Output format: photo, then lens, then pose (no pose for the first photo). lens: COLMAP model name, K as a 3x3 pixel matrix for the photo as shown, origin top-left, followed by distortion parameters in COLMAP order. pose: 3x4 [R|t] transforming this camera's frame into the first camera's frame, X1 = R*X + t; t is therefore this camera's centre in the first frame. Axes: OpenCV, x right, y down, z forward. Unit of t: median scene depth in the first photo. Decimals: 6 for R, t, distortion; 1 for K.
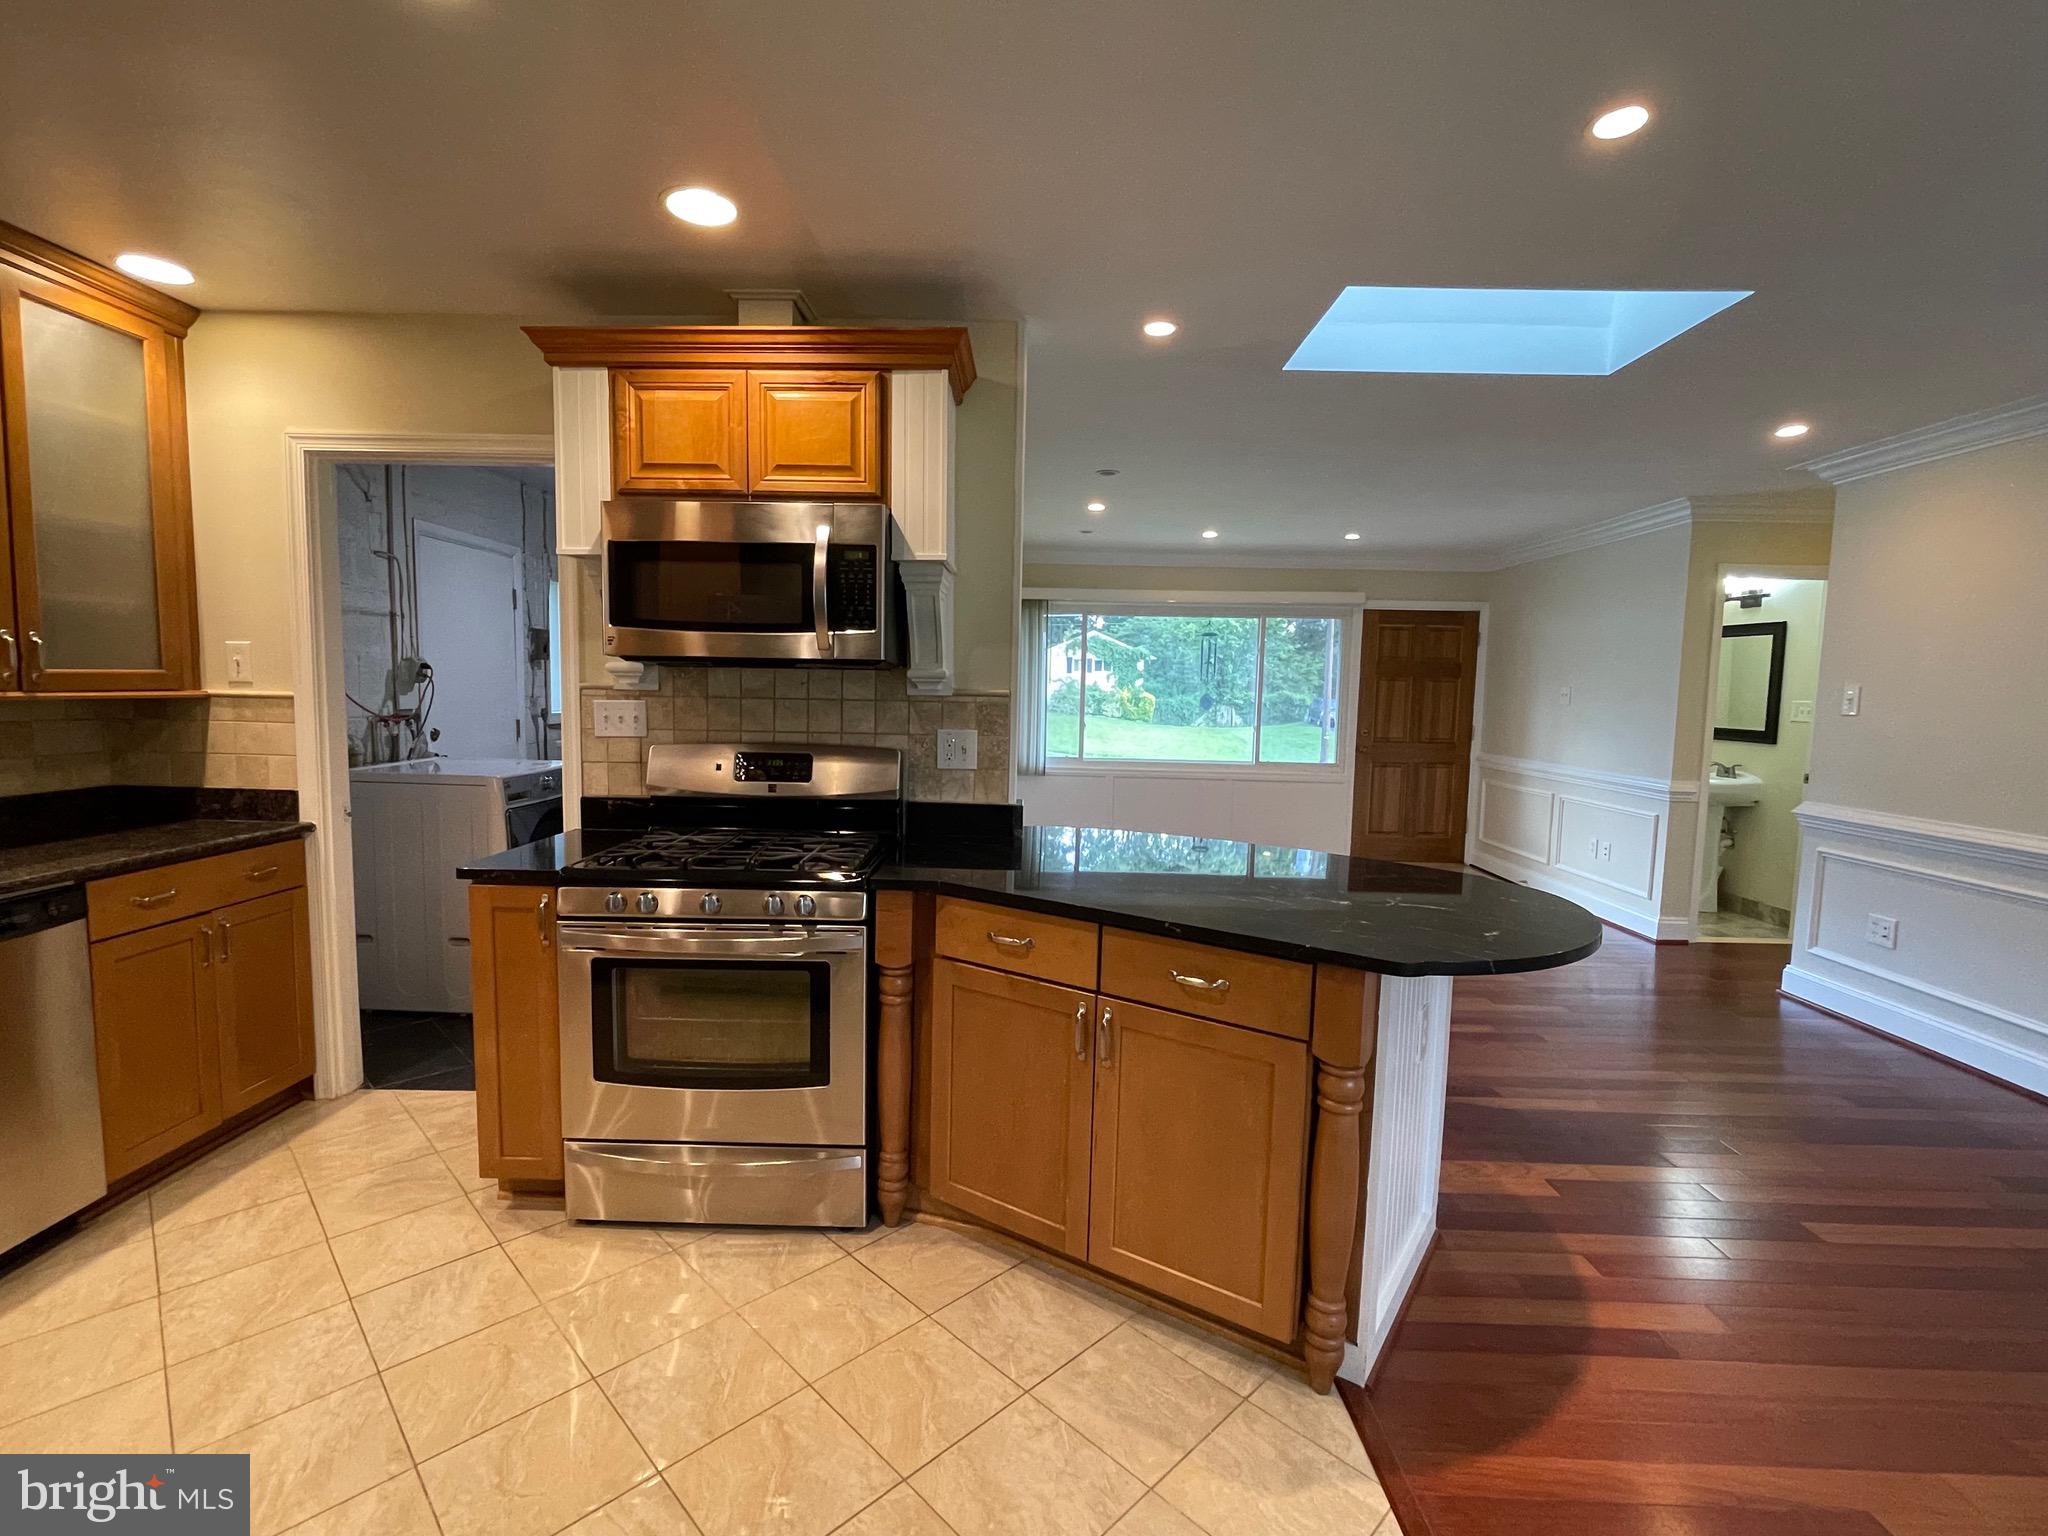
lens RADIAL K [[931.9, 0, 1019.8], [0, 931.9, 762.8], [0, 0, 1]] dist [-0.005223, 0.000501]
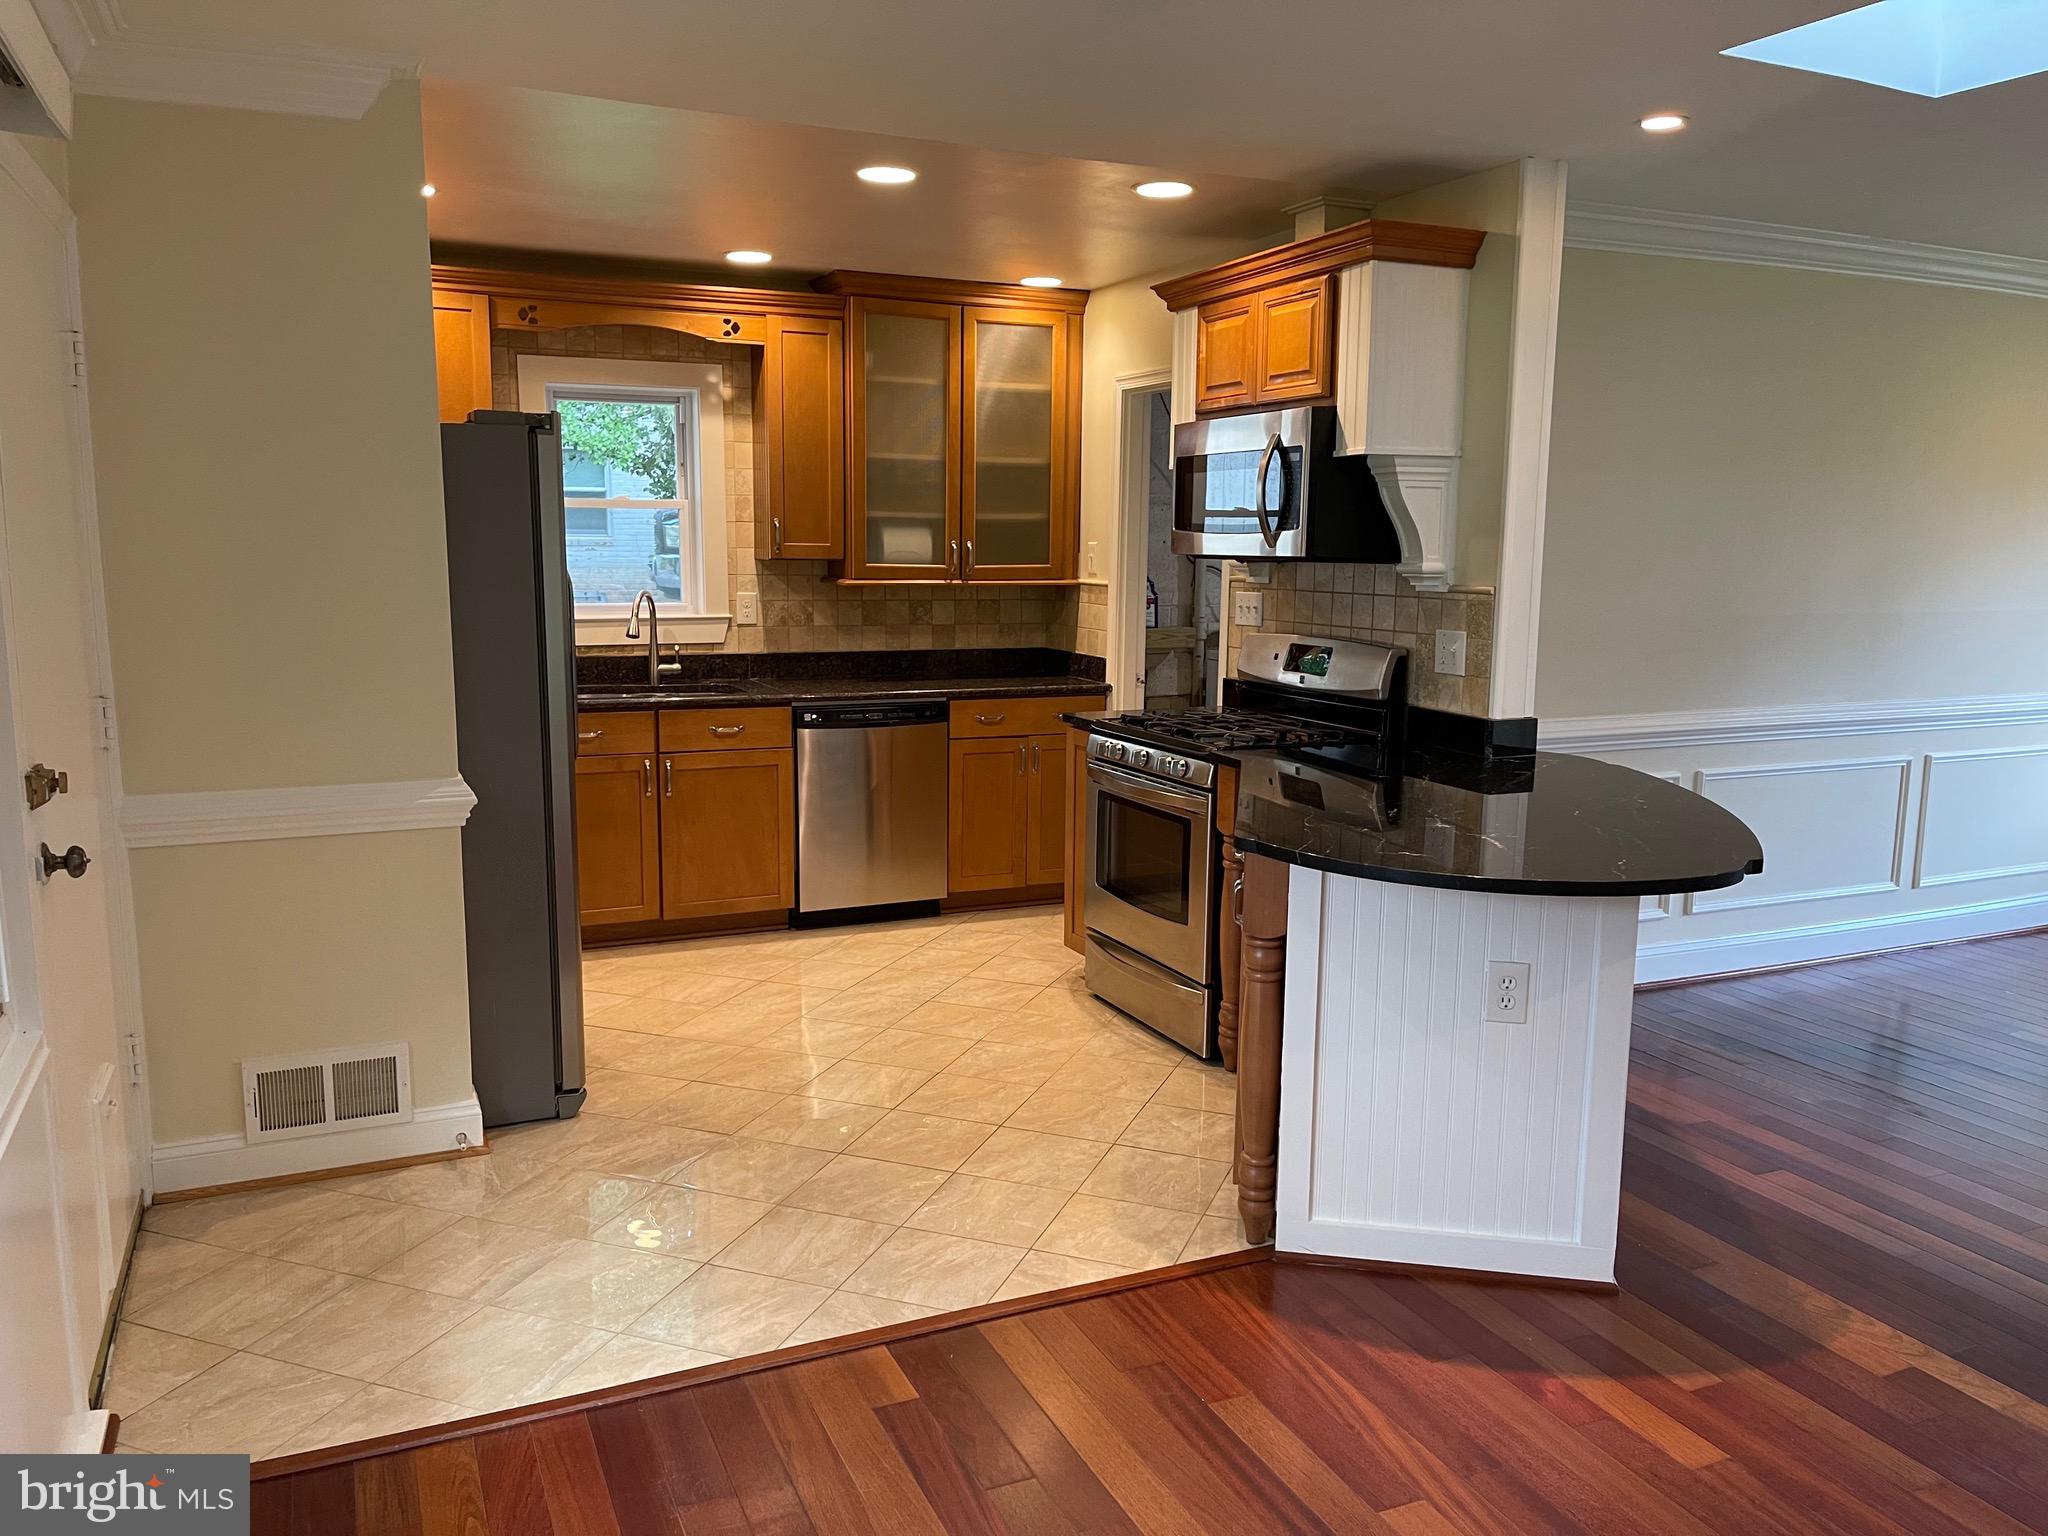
lens RADIAL K [[1552.6, 0, 1019.7], [0, 1552.6, 776.9], [0, 0, 1]] dist [0.042942, -0.035620]
pose [[0.420393, 0.123641, -0.898879, 1.301730], [-0.074431, 0.992033, 0.101644, -0.019825], [0.904284, 0.024174, 0.426246, -0.025804]]
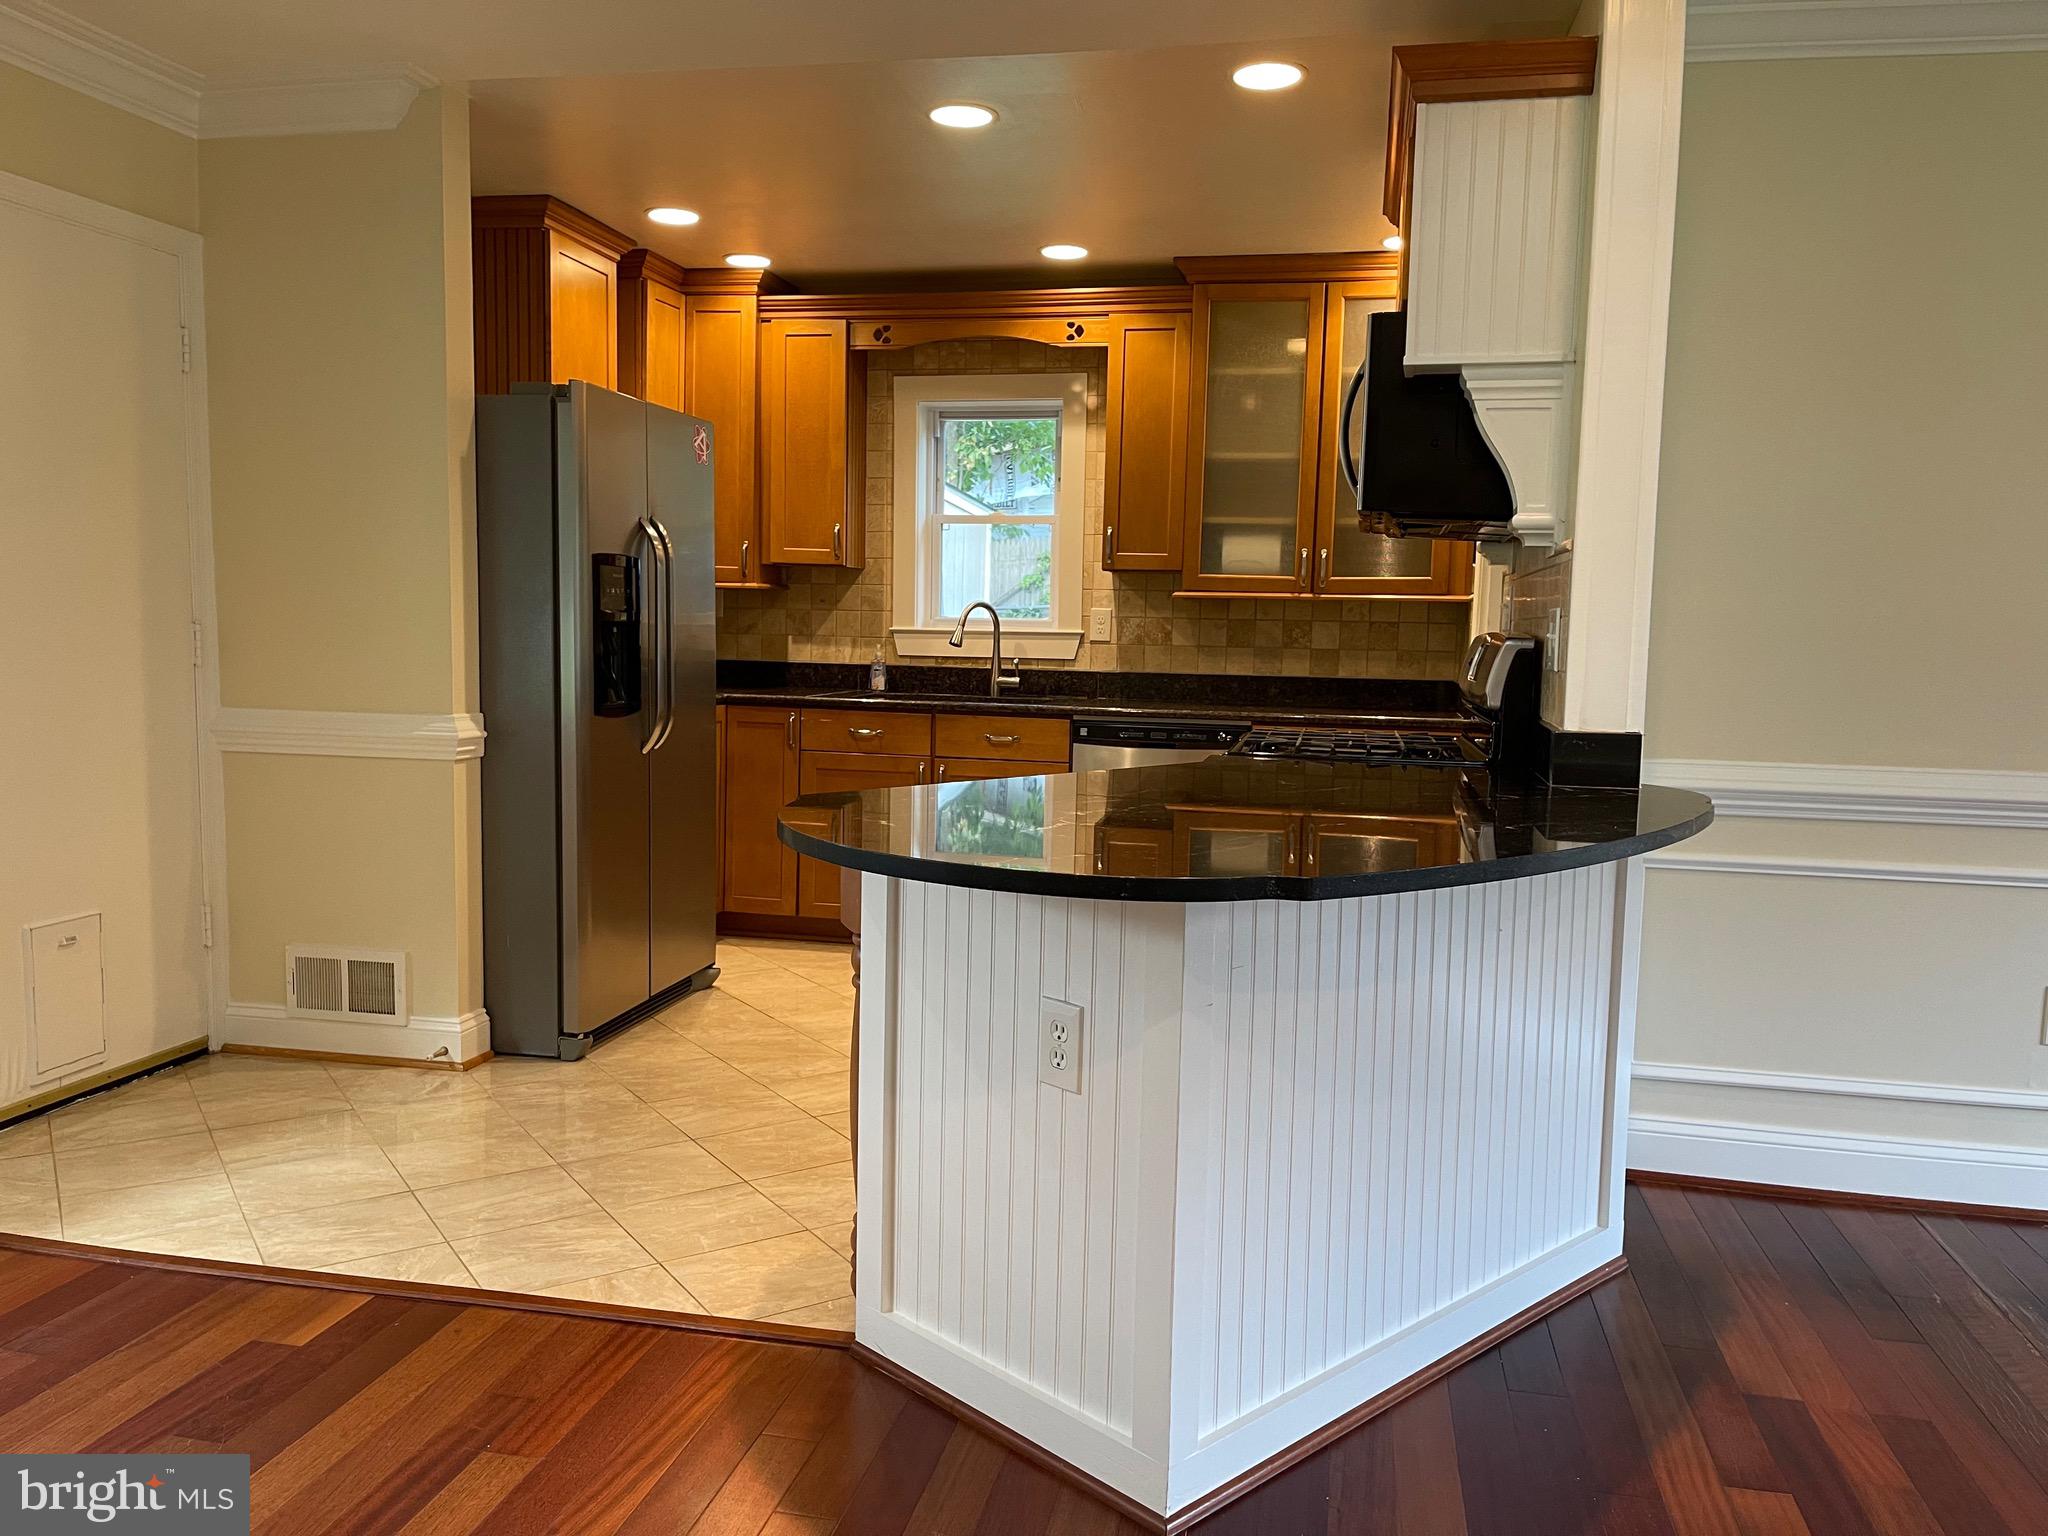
lens RADIAL K [[1552.6, 0, 1004.2], [0, 1552.6, 779.2], [0, 0, 1]] dist [0.042942, -0.035620]
pose [[-0.201253, 0.073131, -0.976806, 1.214903], [-0.105480, 0.989793, 0.095835, 0.020416], [0.973844, 0.122320, -0.191485, 0.970965]]
